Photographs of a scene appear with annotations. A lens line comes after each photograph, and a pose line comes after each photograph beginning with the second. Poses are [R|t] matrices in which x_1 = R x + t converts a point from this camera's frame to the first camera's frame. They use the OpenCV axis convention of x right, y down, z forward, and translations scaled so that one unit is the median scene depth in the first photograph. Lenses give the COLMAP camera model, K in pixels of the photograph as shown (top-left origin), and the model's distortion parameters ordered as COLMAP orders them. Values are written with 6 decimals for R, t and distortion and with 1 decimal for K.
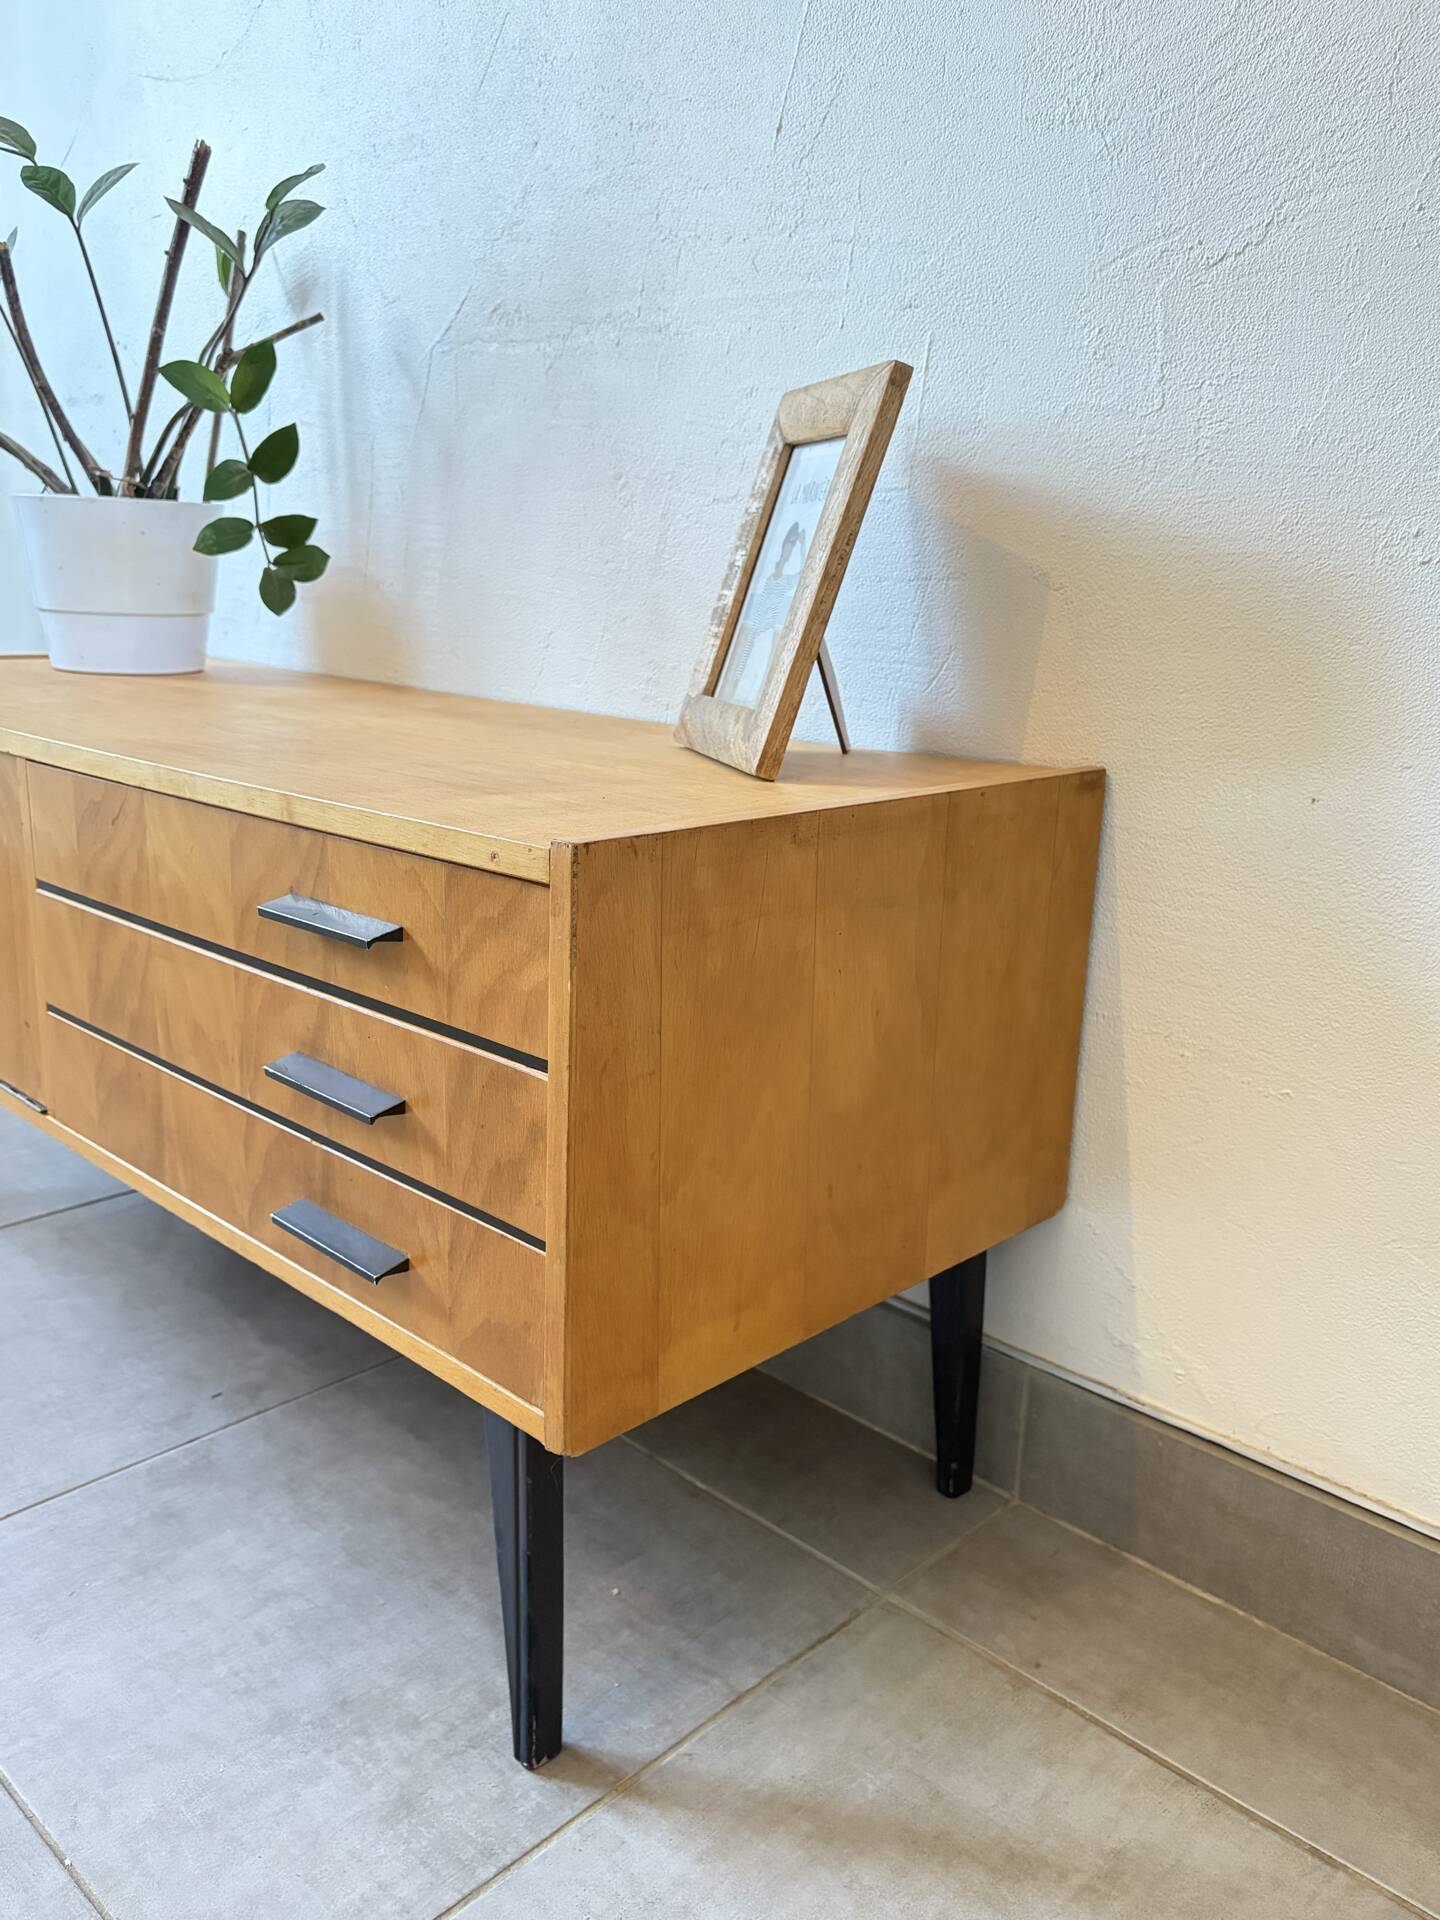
lens RADIAL K [[1532.4, 0, 717.3], [0, 1532.4, 968.9], [0, 0, 1]] dist [0.031294, -0.016987]
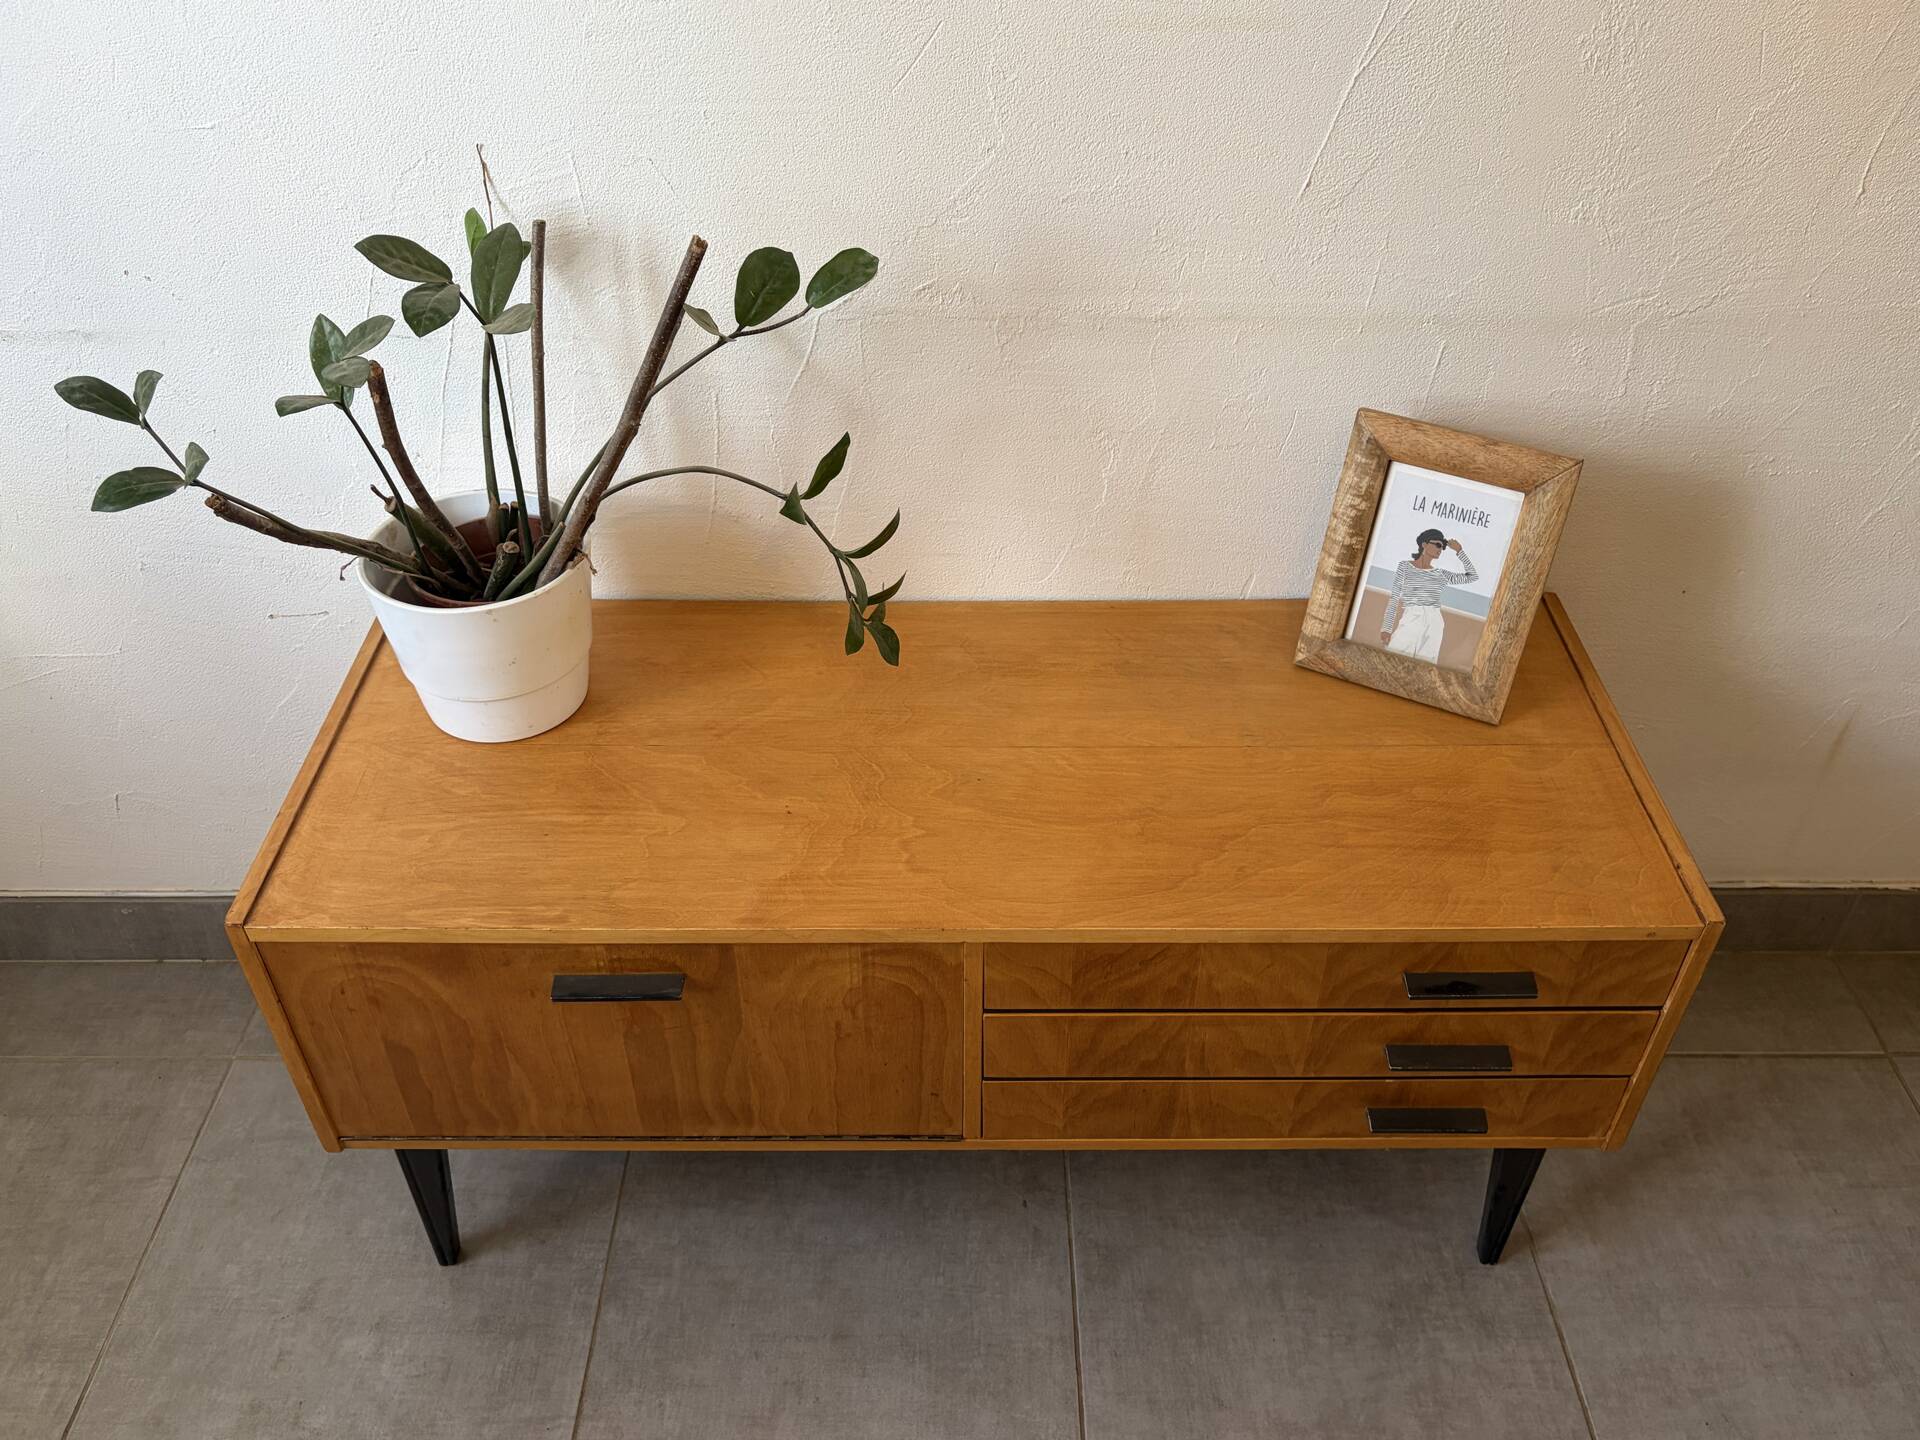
lens RADIAL K [[1532.4, 0, 963.1], [0, 1532.4, 730.5], [0, 0, 1]] dist [0.031294, -0.016987]
pose [[0.717238, -0.472749, 0.511936, -1.123960], [0.201434, 0.843962, 0.497145, -0.975335], [-0.667079, -0.253450, 0.700549, 0.279248]]
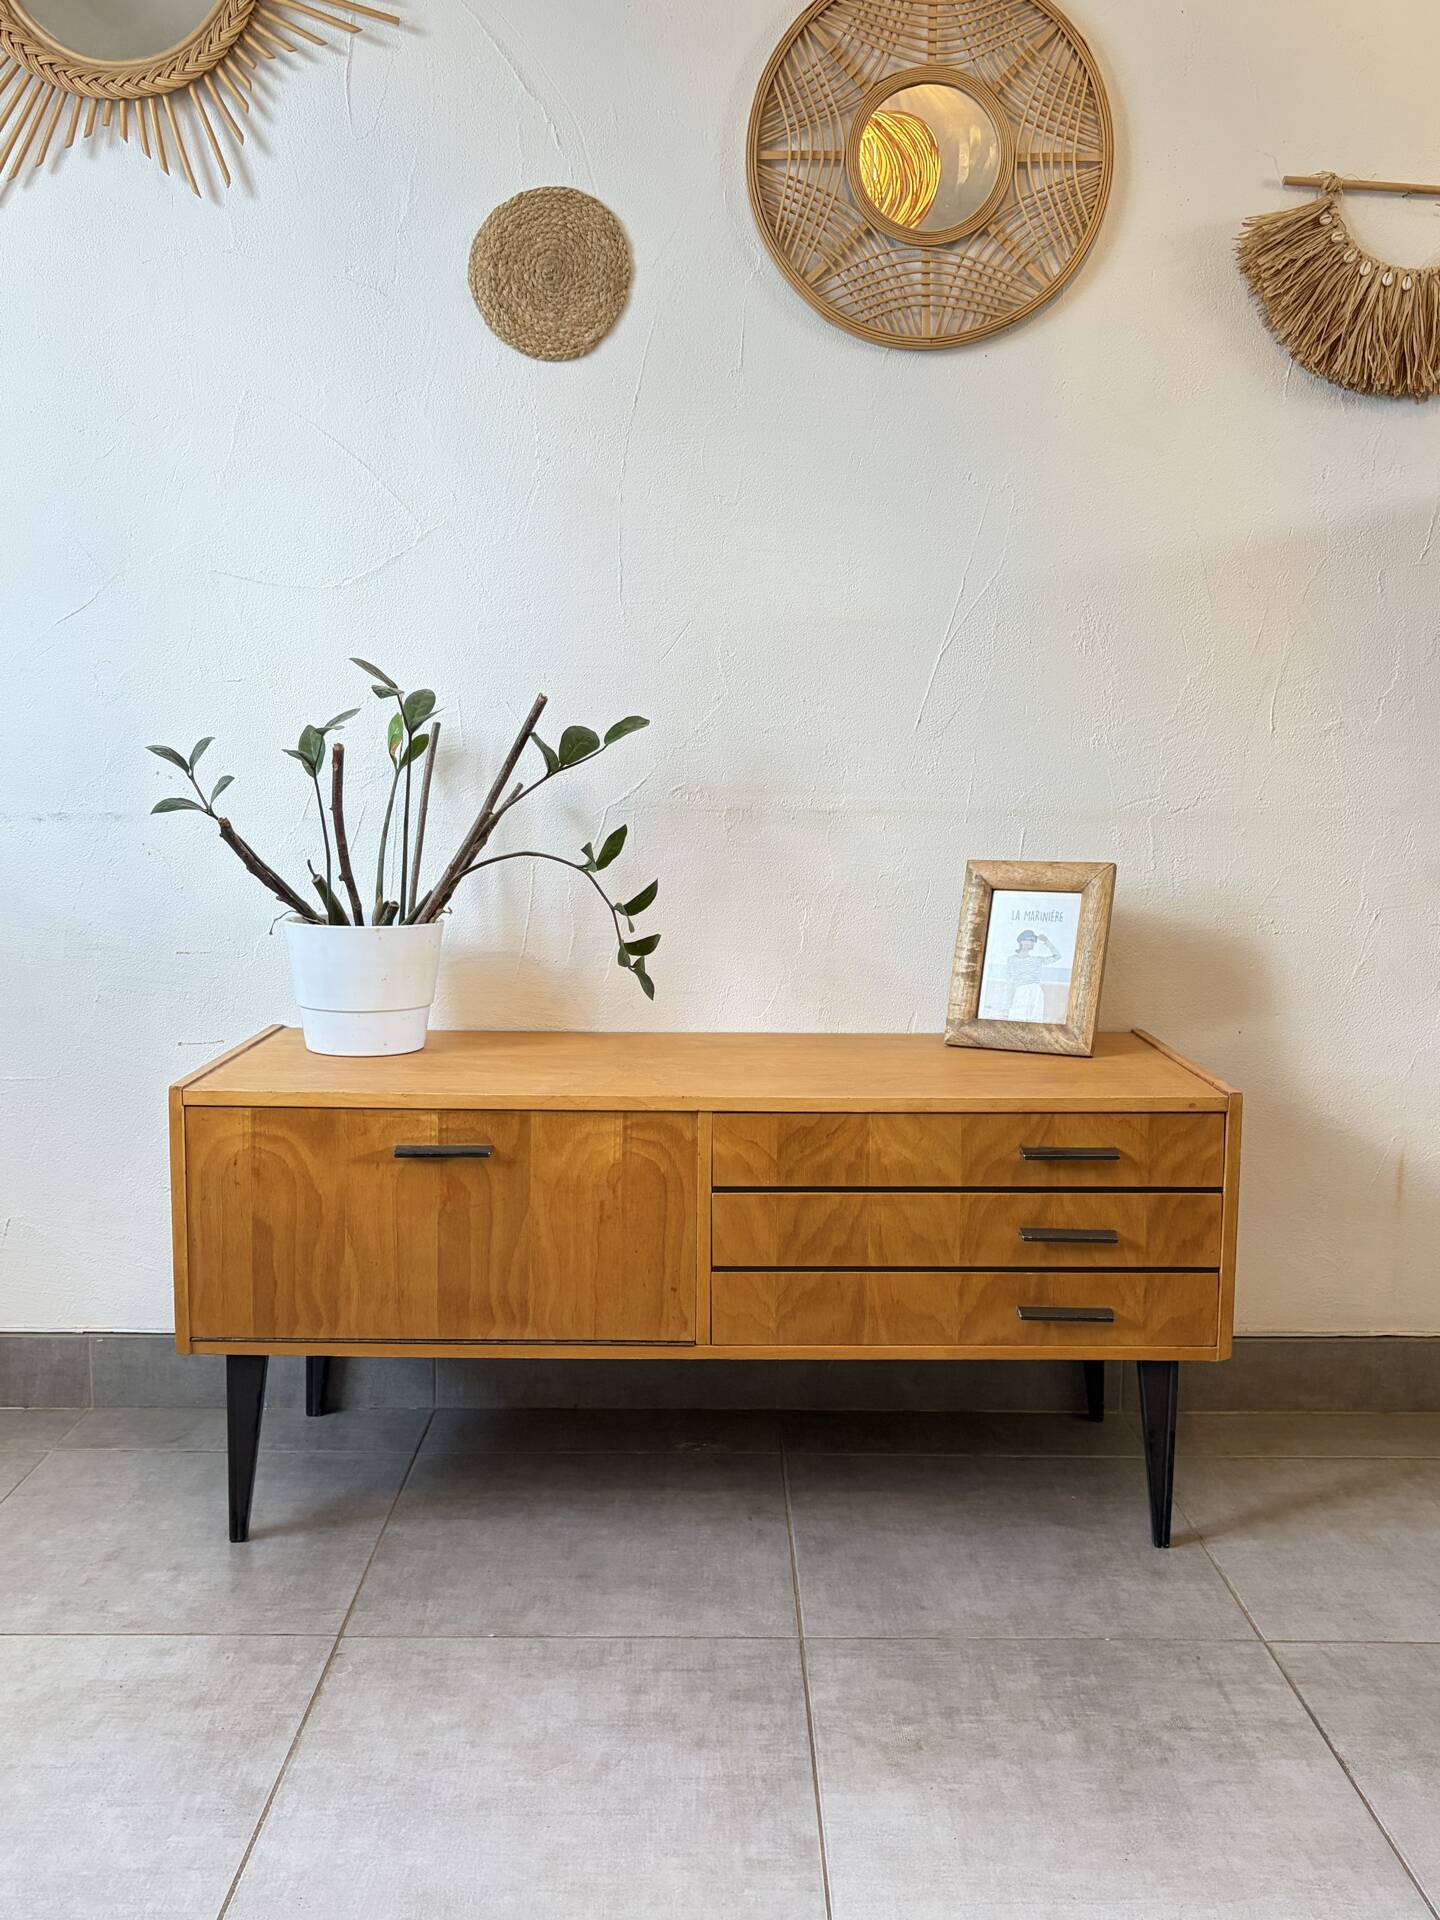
lens RADIAL K [[1730.3, 0, 706.6], [0, 1730.3, 972.0], [0, 0, 1]] dist [0.143577, -0.413318]
pose [[0.720630, -0.112193, 0.684182, -1.926761], [0.194509, 0.979905, -0.044185, -0.231893], [-0.665476, 0.164920, 0.727972, -0.386650]]
